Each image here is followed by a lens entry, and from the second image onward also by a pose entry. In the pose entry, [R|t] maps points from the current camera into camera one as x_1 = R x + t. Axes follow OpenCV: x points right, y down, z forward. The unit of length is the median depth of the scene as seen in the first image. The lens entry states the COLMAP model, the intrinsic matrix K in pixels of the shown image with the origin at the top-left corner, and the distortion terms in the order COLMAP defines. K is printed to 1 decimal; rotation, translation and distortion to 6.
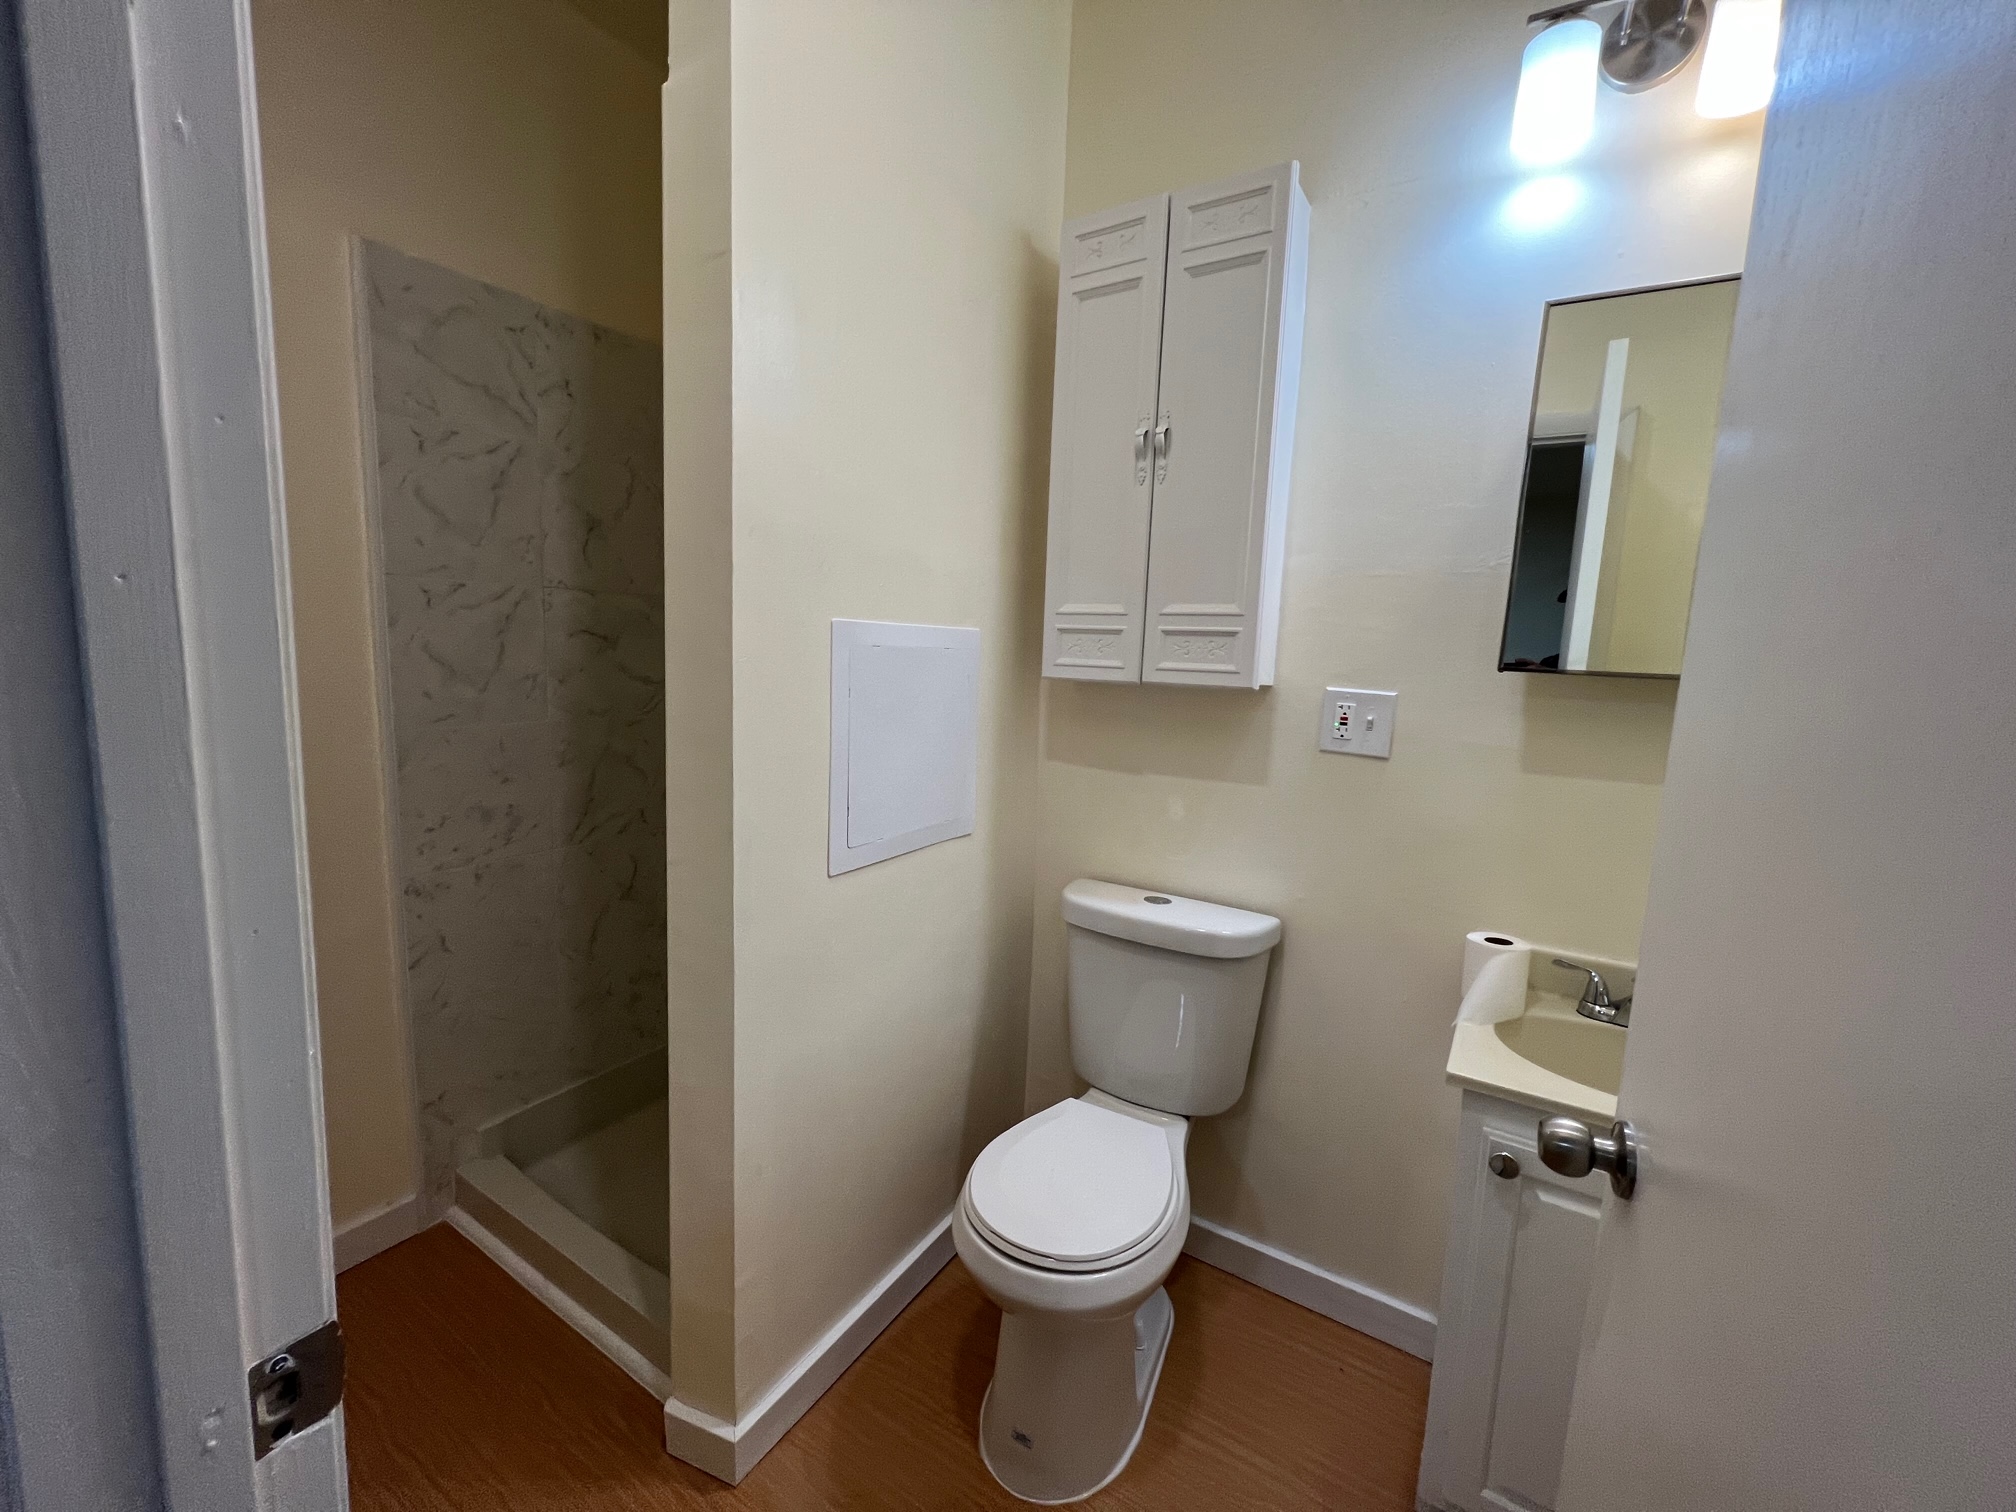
lens RADIAL K [[807.2, 0, 1005.9], [0, 807.2, 748.7], [0, 0, 1]] dist [0.000542, 0.000007]
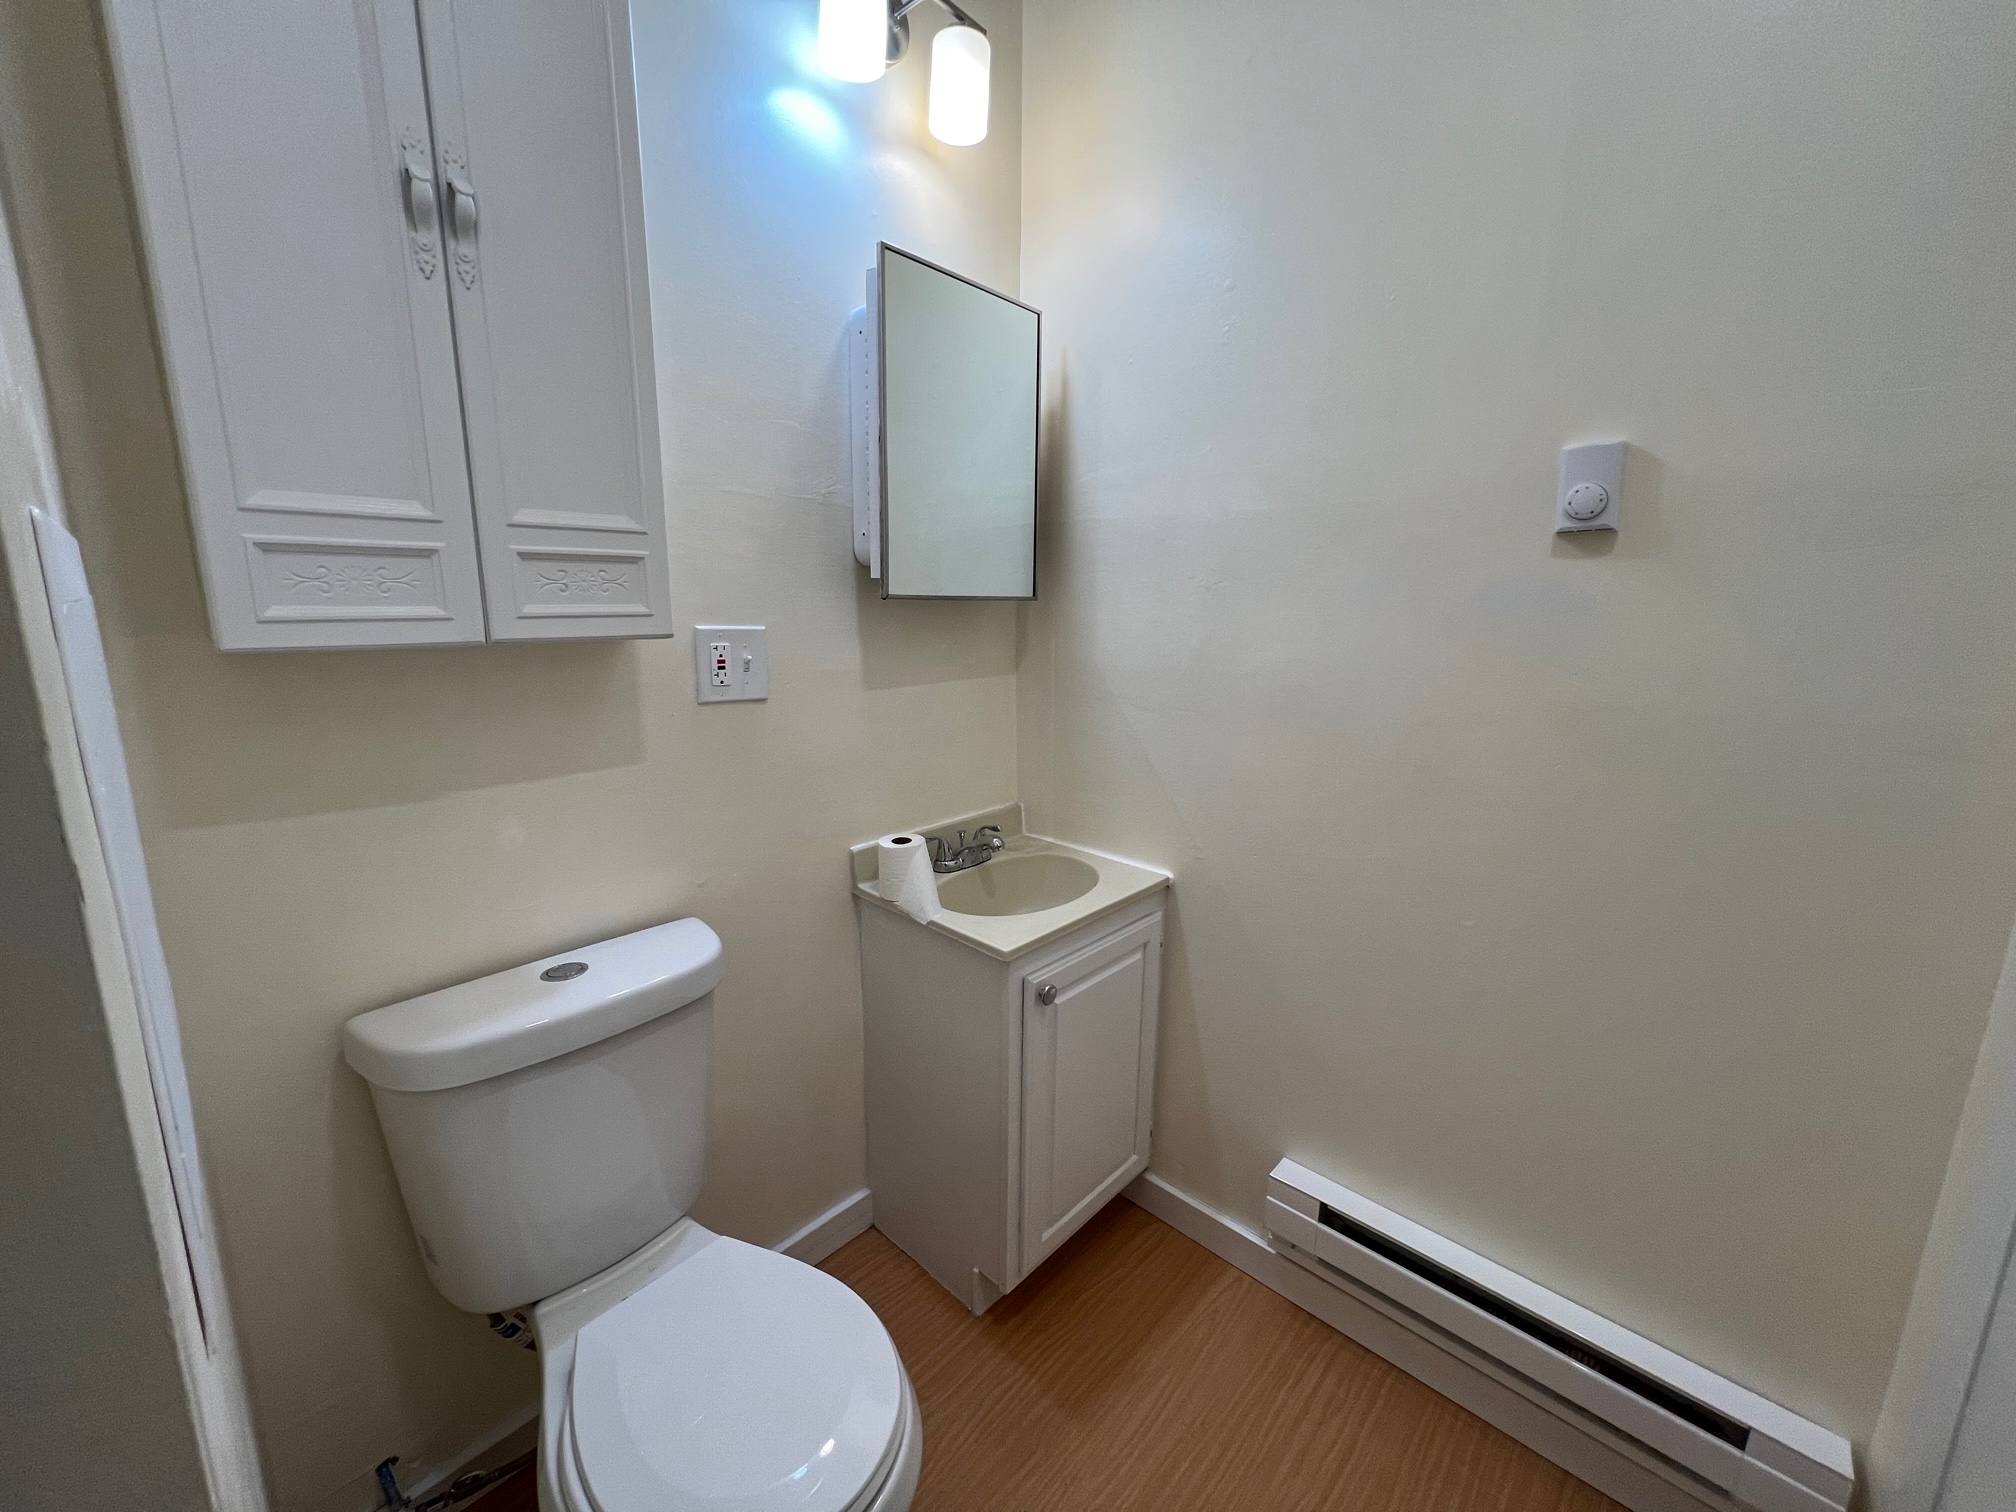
lens RADIAL K [[807.2, 0, 1005.9], [0, 807.2, 748.7], [0, 0, 1]] dist [0.000542, 0.000007]
pose [[0.183034, -0.220237, 0.958120, -0.354970], [0.116759, 0.972556, 0.201250, -0.083079], [-0.976149, 0.075034, 0.203725, 0.535399]]
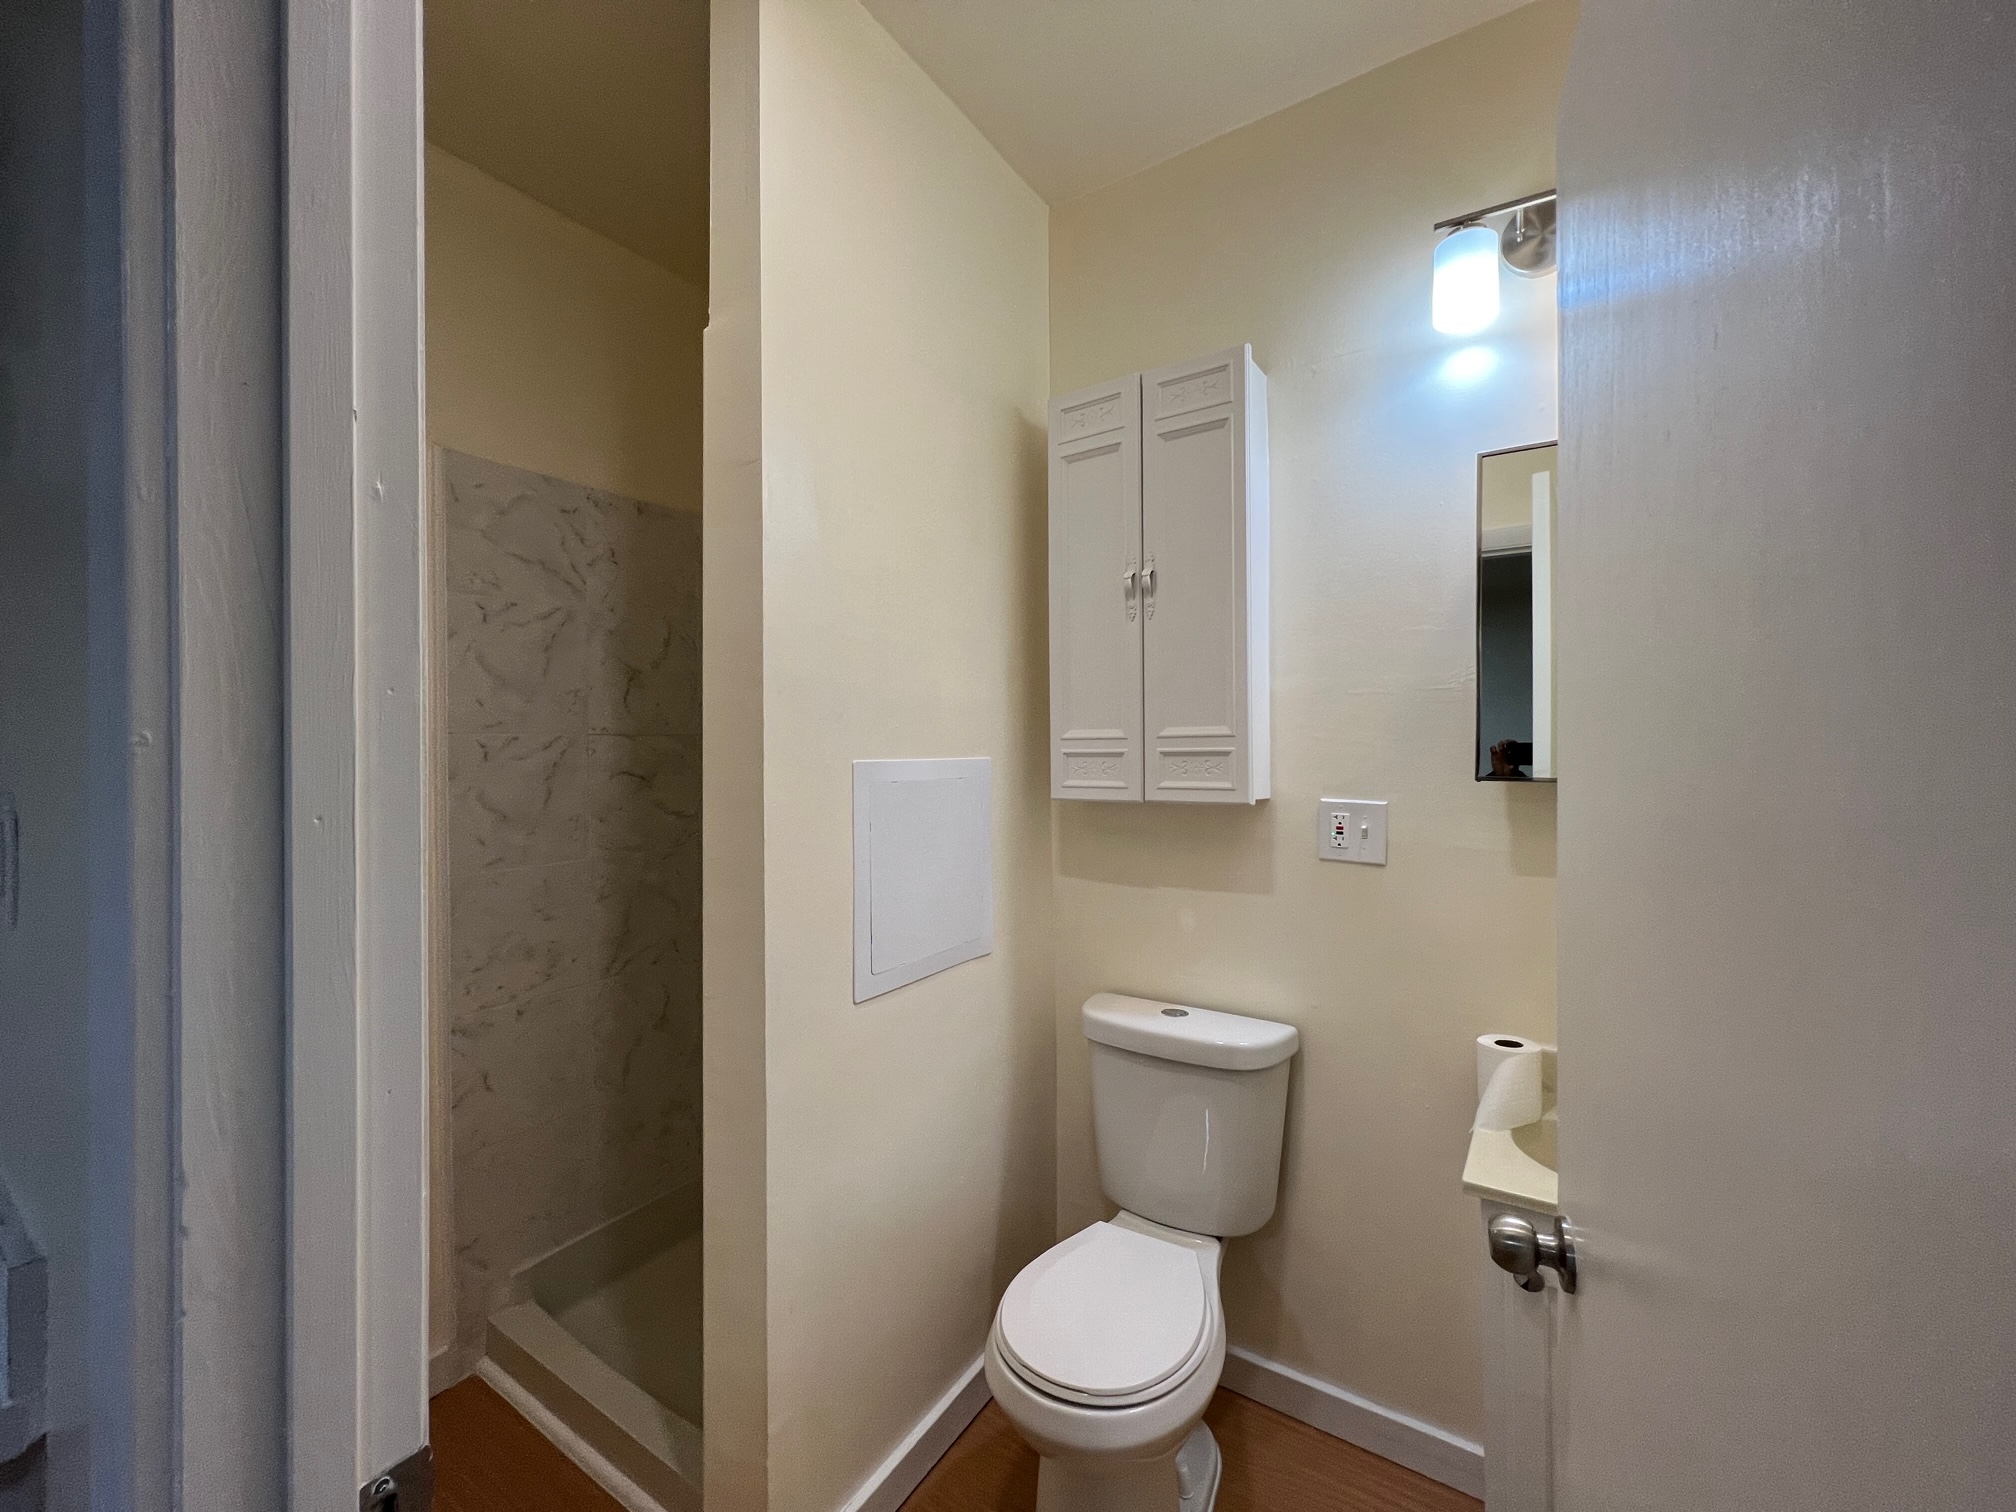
lens RADIAL K [[807.2, 0, 1005.9], [0, 807.2, 748.7], [0, 0, 1]] dist [0.000542, 0.000007]
pose [[0.998651, -0.045896, -0.024304, 0.015528], [0.042463, 0.991036, -0.126666, -0.024695], [0.029900, 0.125463, 0.991648, -0.066236]]
